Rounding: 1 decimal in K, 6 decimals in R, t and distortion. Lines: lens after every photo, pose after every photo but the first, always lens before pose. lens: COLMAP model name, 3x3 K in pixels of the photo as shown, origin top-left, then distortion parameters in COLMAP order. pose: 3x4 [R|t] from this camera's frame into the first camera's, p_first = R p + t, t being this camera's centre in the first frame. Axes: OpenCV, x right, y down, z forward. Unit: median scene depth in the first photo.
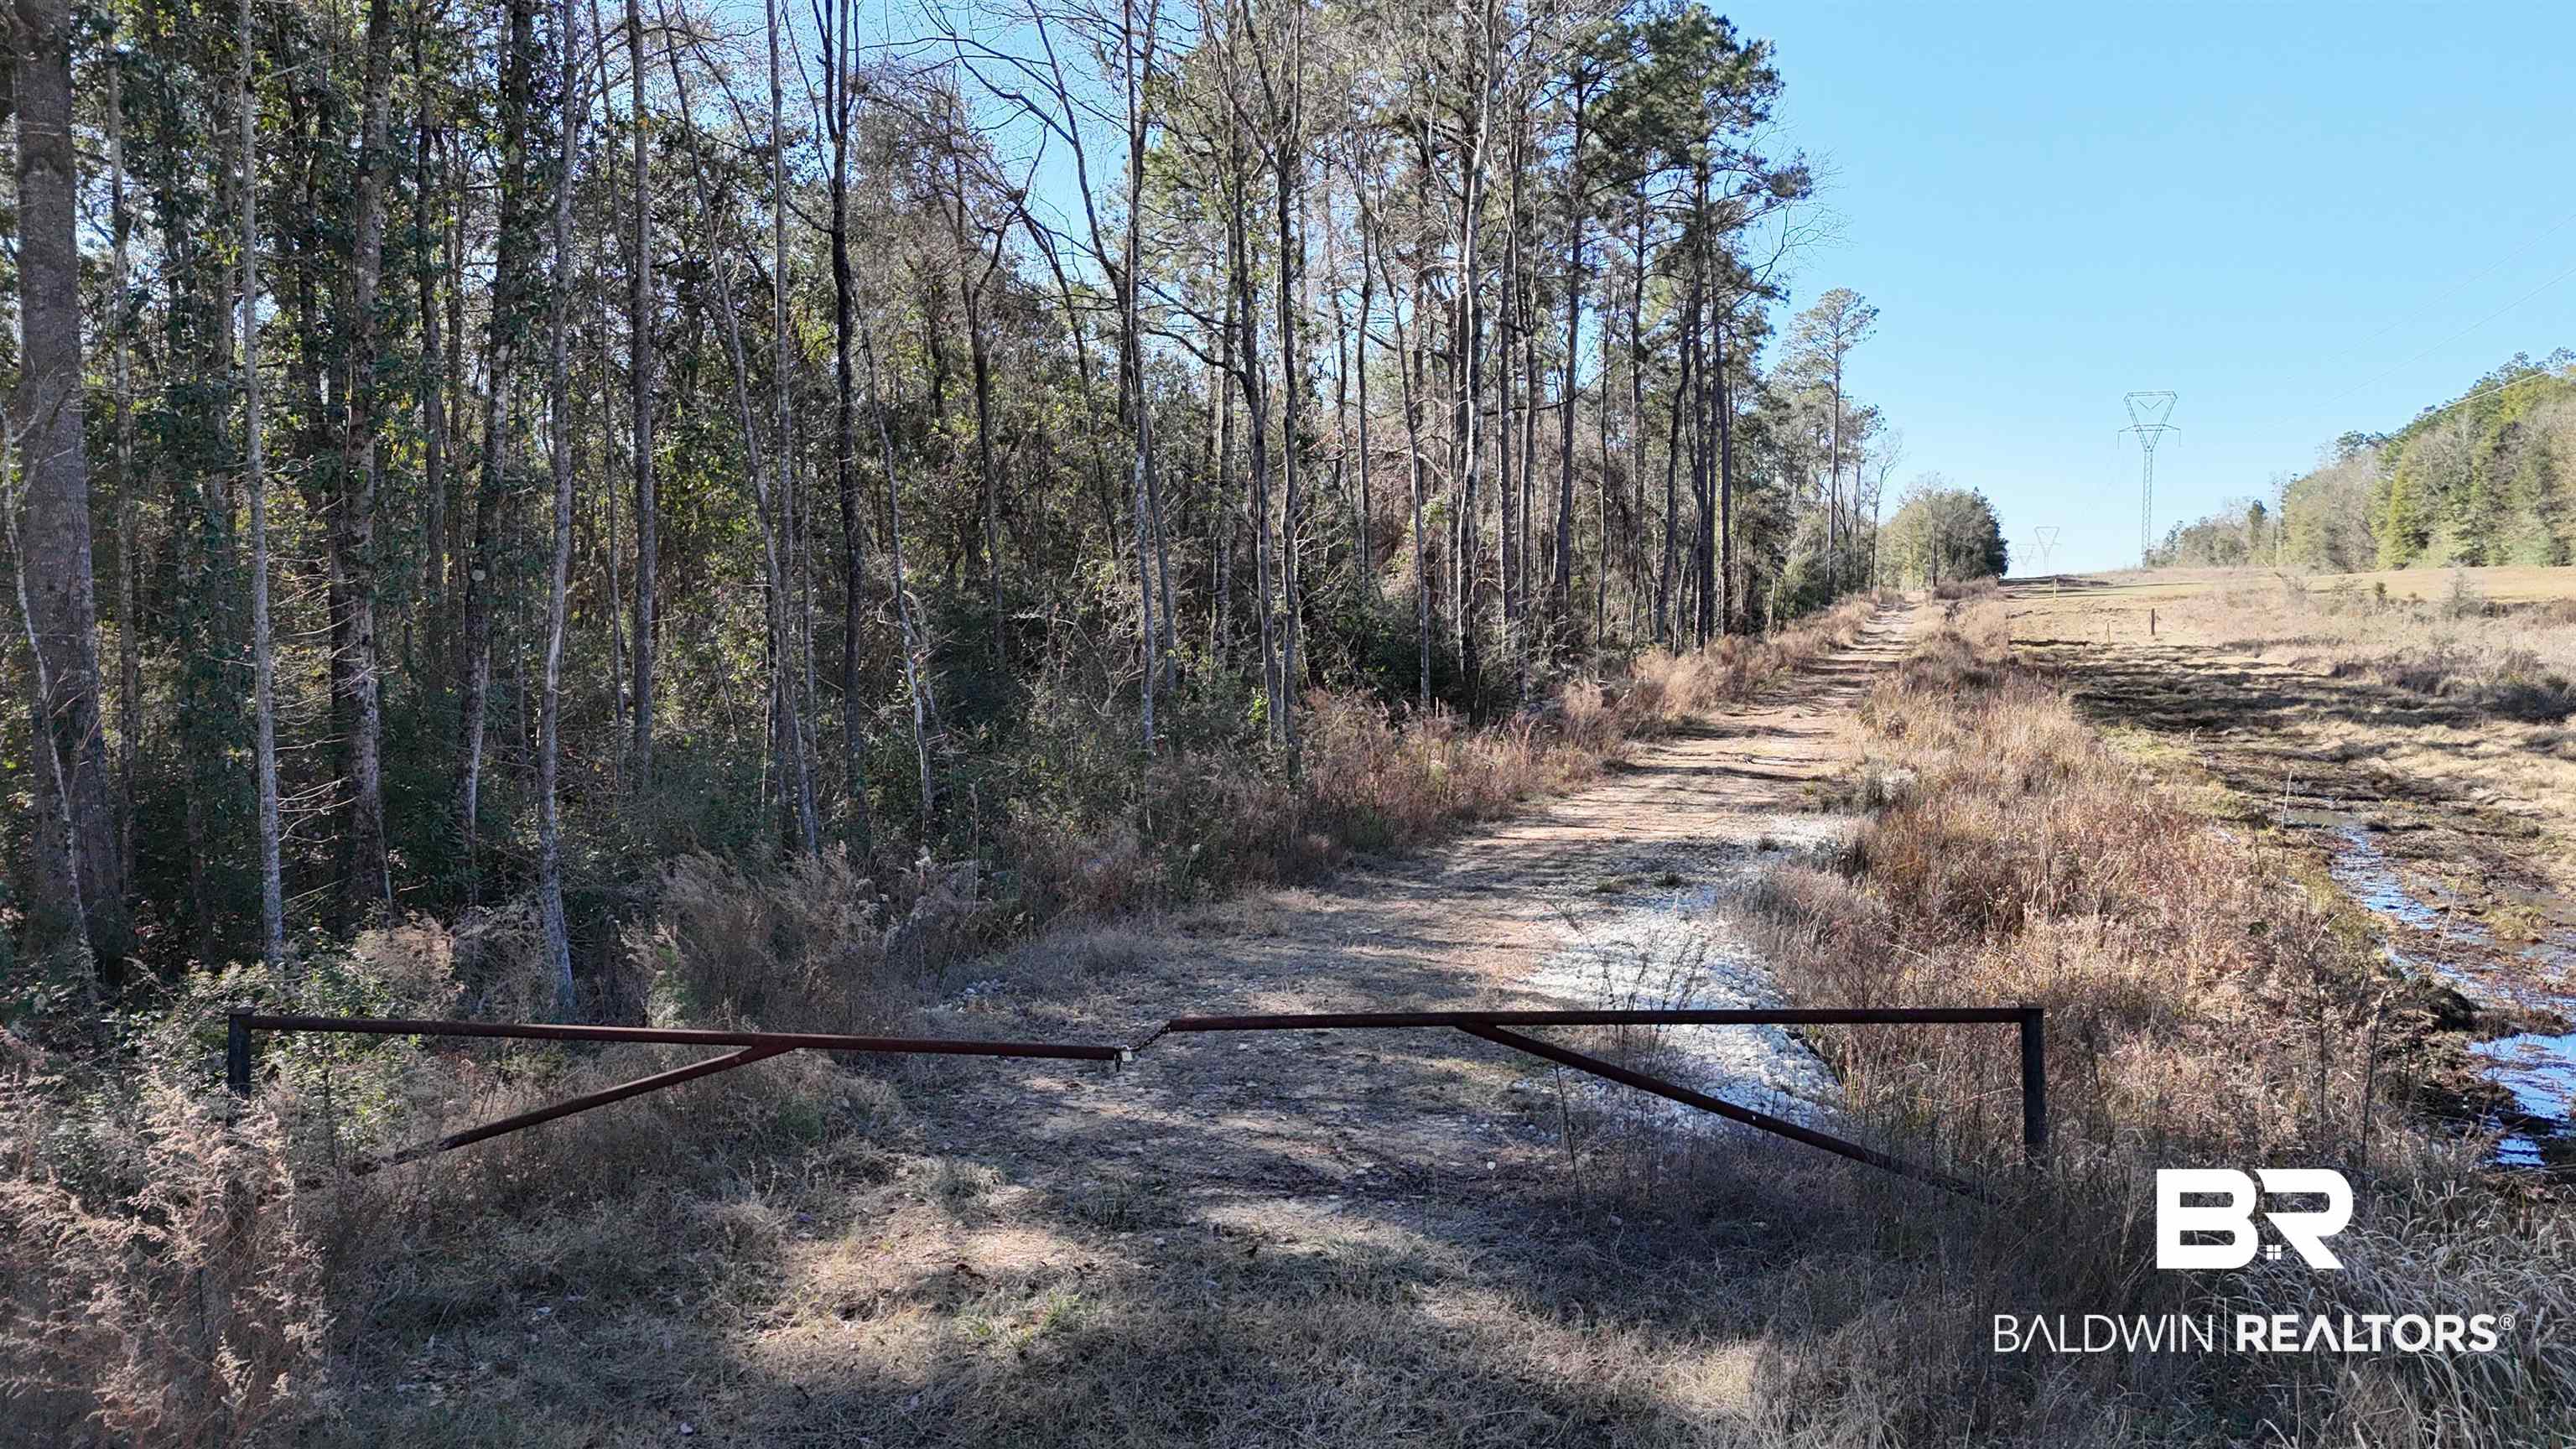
lens RADIAL K [[1766.0, 0, 1267.4], [0, 1766.0, 720.0], [0, 0, 1]] dist [0.036015, -0.026721]
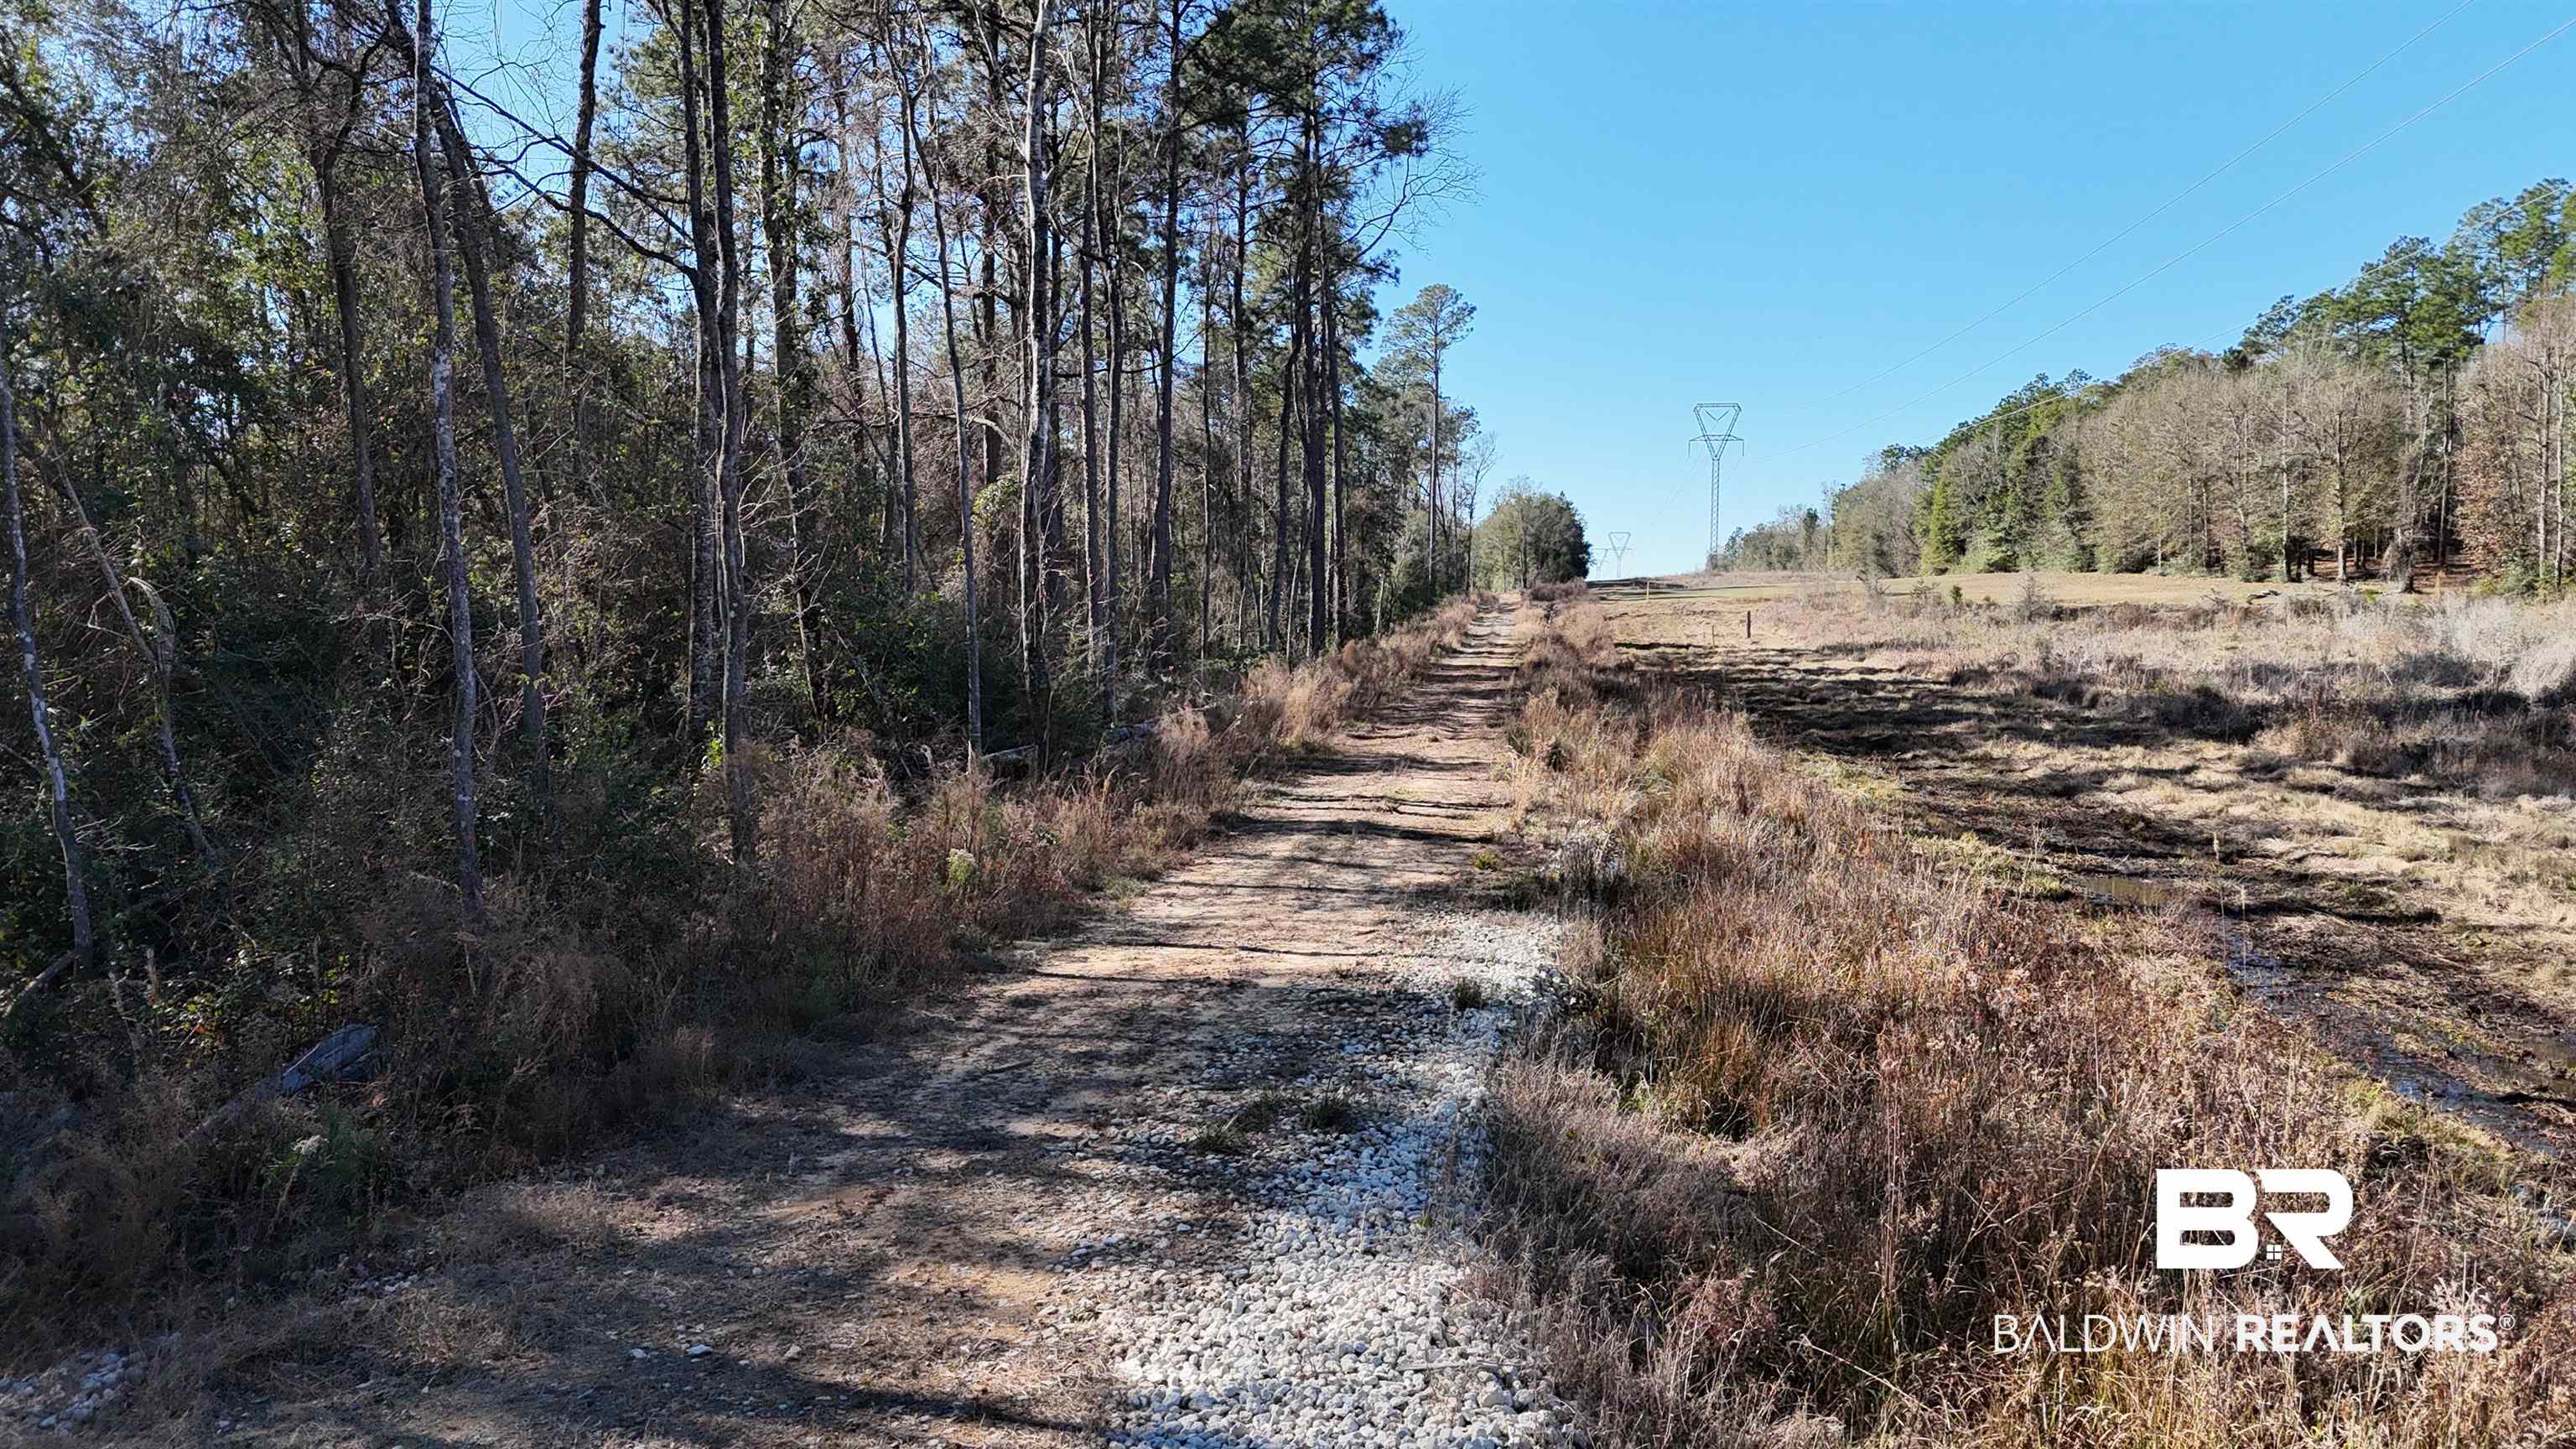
lens RADIAL K [[1766.0, 0, 1283.1], [0, 1766.0, 727.3], [0, 0, 1]] dist [0.036015, -0.026721]
pose [[0.973820, -0.012425, 0.226980, 0.024274], [0.011347, 0.999917, 0.006057, -0.008799], [-0.227036, -0.003323, 0.973881, 0.125835]]
